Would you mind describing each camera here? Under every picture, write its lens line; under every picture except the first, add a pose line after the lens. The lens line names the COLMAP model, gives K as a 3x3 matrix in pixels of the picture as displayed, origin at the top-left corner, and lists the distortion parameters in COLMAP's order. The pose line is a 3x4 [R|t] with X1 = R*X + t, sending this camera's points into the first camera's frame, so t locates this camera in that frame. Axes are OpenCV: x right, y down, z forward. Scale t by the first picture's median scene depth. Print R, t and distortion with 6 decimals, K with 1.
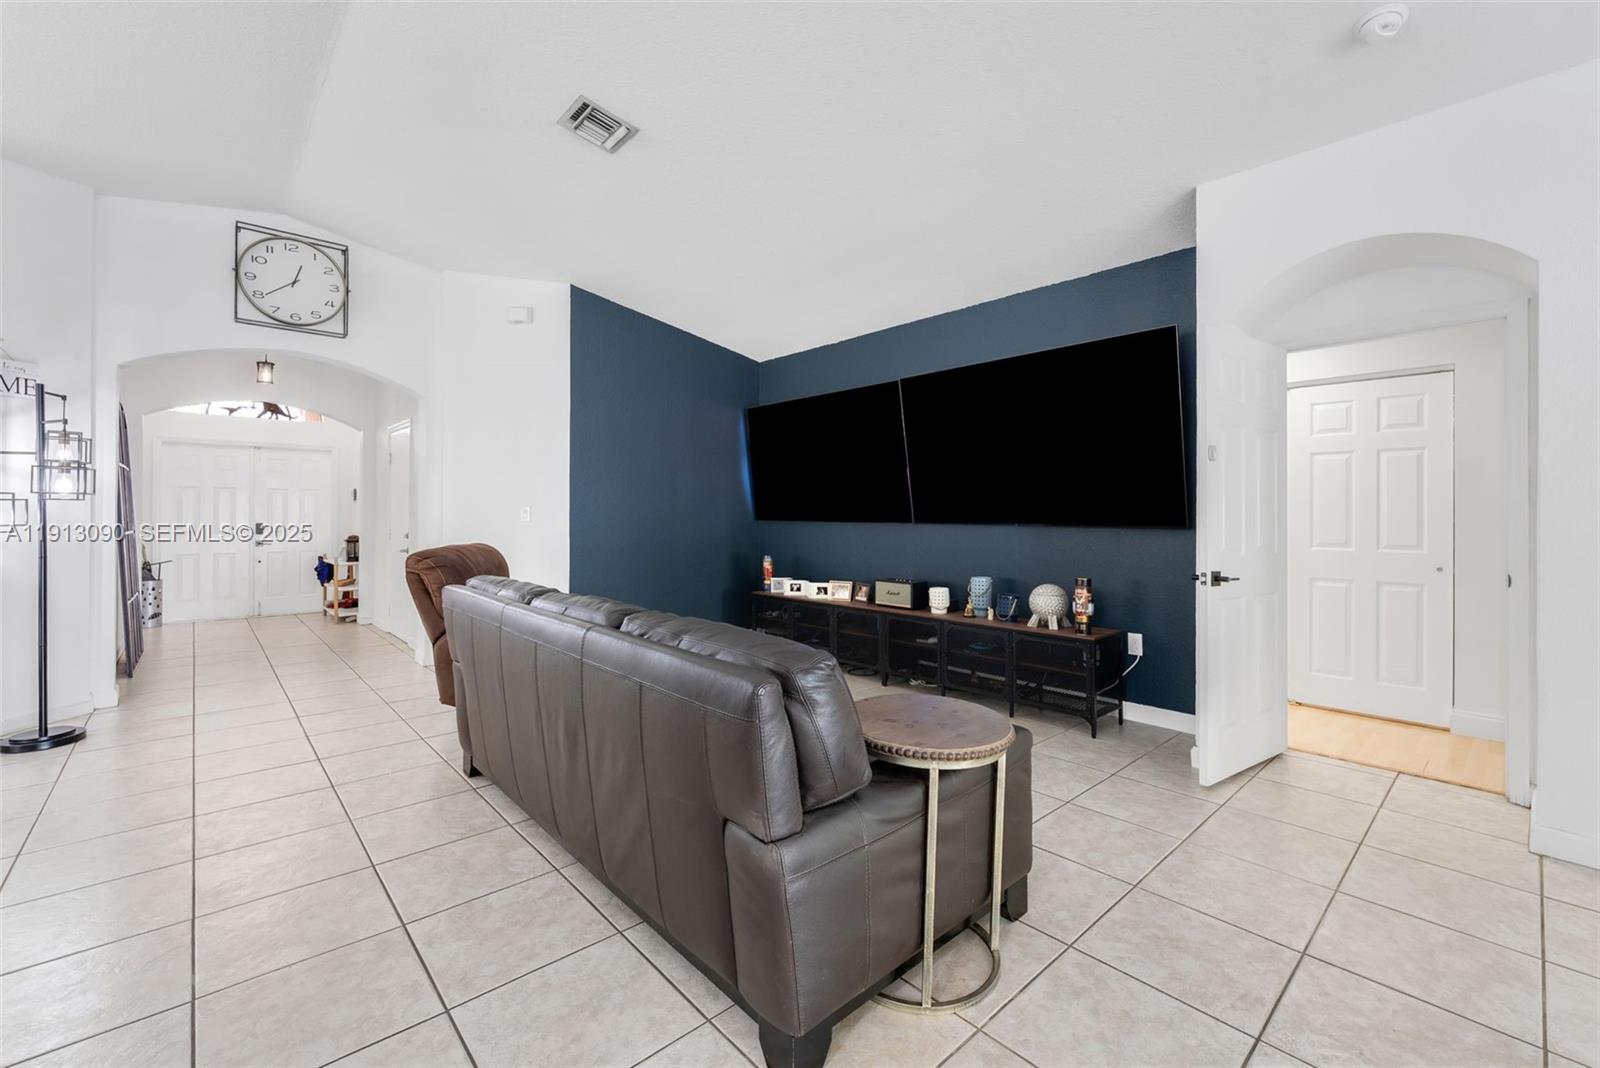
lens RADIAL K [[664.5, 0, 811.8], [0, 664.5, 512.6], [0, 0, 1]] dist [-0.000492, -0.000172]
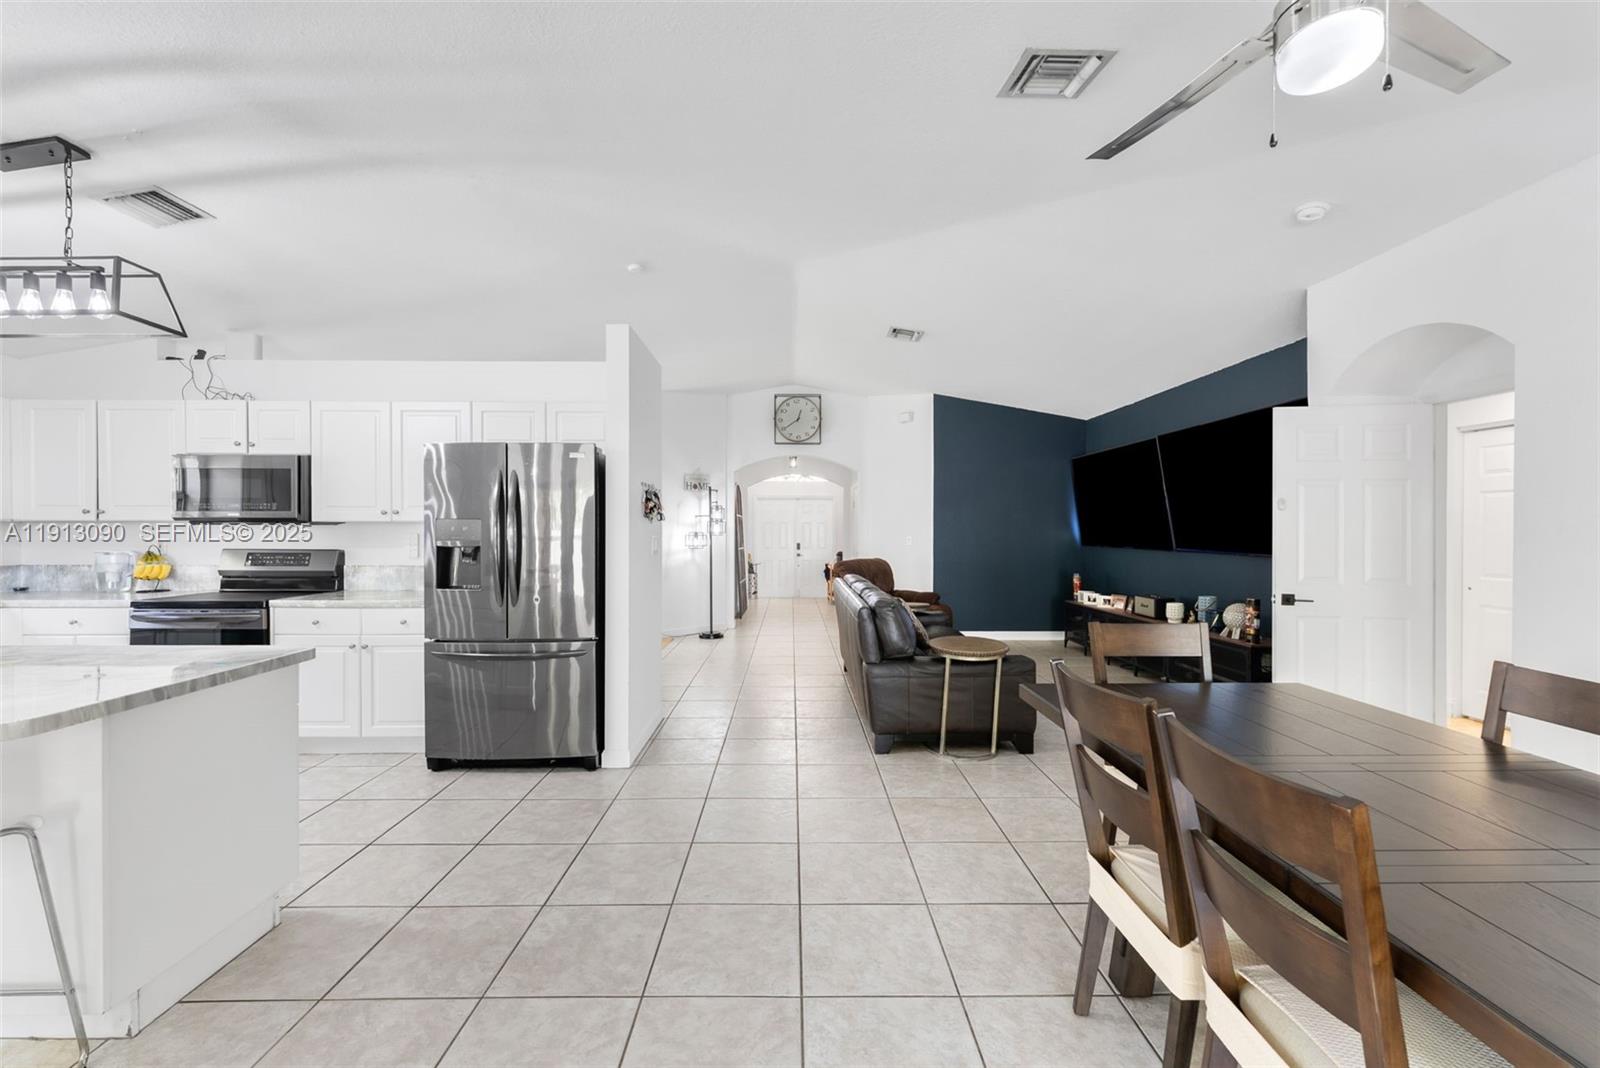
lens RADIAL K [[647.4, 0, 800.0], [0, 647.4, 534.0], [0, 0, 1]] dist [-0.004369, -0.000393]
pose [[0.741019, 0.001028, -0.671484, 0.569756], [0.002743, 0.999986, 0.004558, -0.029893], [0.671479, -0.005219, 0.741005, -0.452700]]
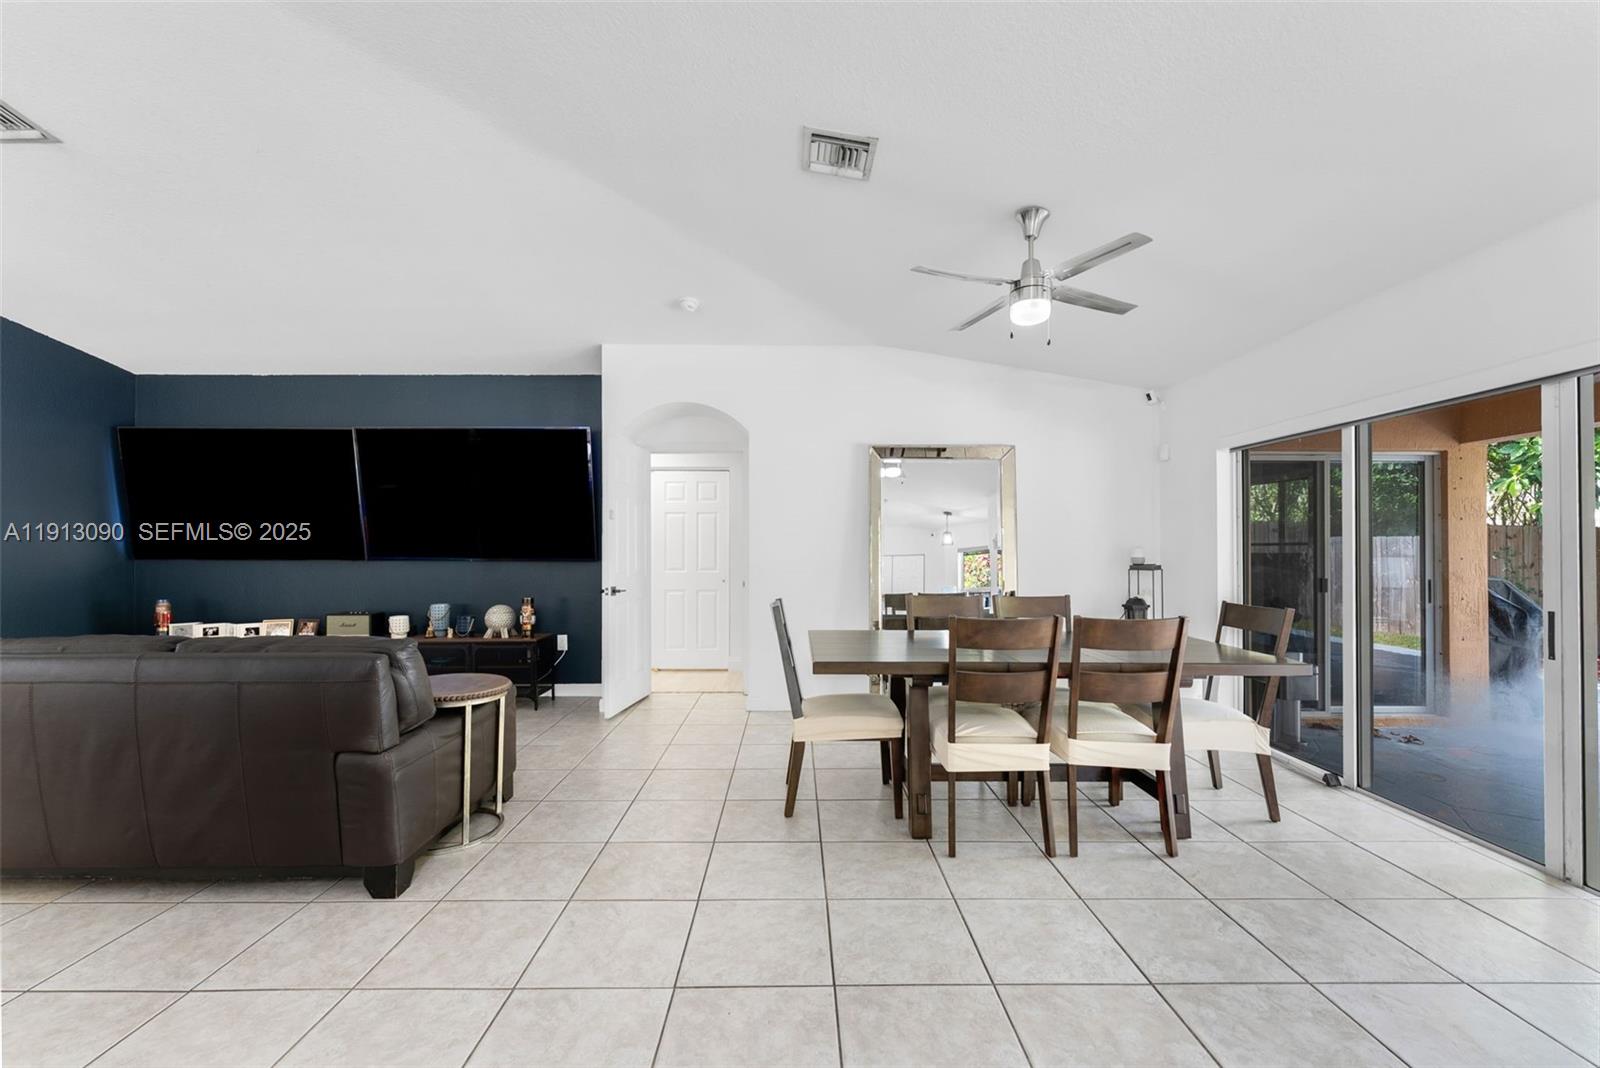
lens RADIAL K [[645.1, 0, 801.8], [0, 645.1, 544.9], [0, 0, 1]] dist [-0.000186, -0.000048]
pose [[0.670090, 0.000454, 0.742280, -0.199136], [0.000813, 0.999999, -0.001346, -0.009319], [-0.742280, 0.001506, 0.670088, -0.313184]]
